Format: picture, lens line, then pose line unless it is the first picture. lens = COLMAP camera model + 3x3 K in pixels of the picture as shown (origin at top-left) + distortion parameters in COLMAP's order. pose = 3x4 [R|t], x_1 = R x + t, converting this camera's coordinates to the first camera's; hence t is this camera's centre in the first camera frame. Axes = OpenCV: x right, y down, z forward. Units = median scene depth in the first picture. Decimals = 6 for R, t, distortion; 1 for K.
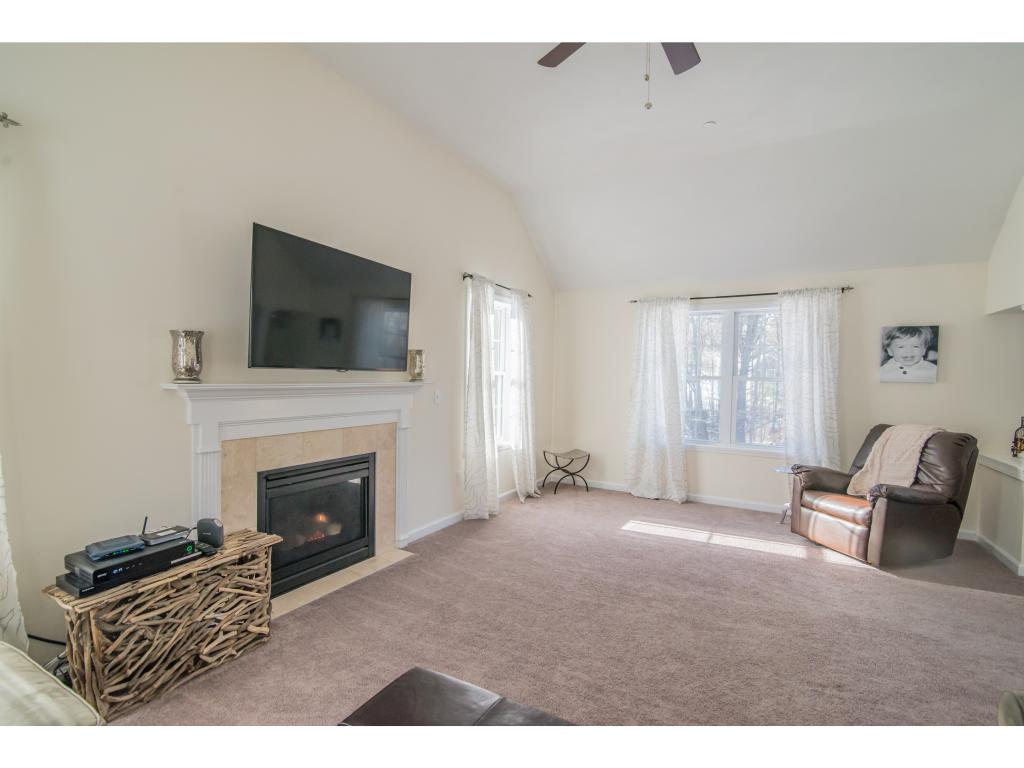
lens RADIAL K [[473.6, 0, 507.7], [0, 473.6, 388.6], [0, 0, 1]] dist [-0.017225, -0.000169]
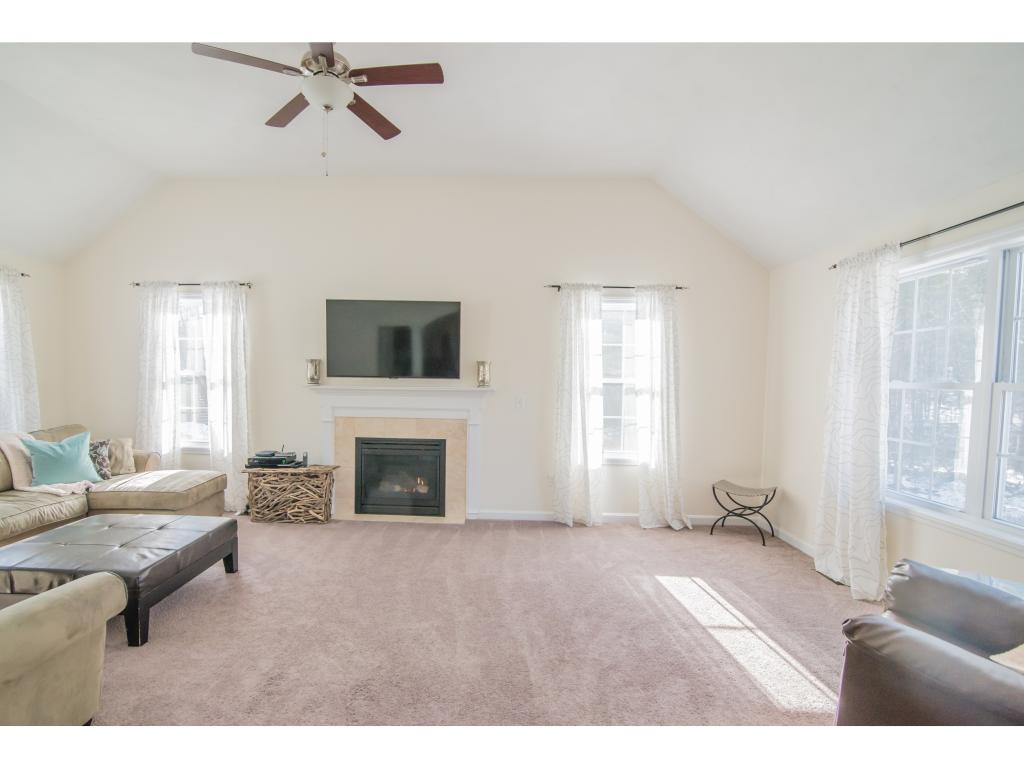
lens RADIAL K [[503.6, 0, 510.4], [0, 503.6, 412.6], [0, 0, 1]] dist [-0.041291, -0.000102]
pose [[0.467752, 0.041871, -0.882867, 1.015915], [-0.030845, 0.999042, 0.031039, 0.007866], [0.883321, 0.012714, 0.468596, 0.470725]]
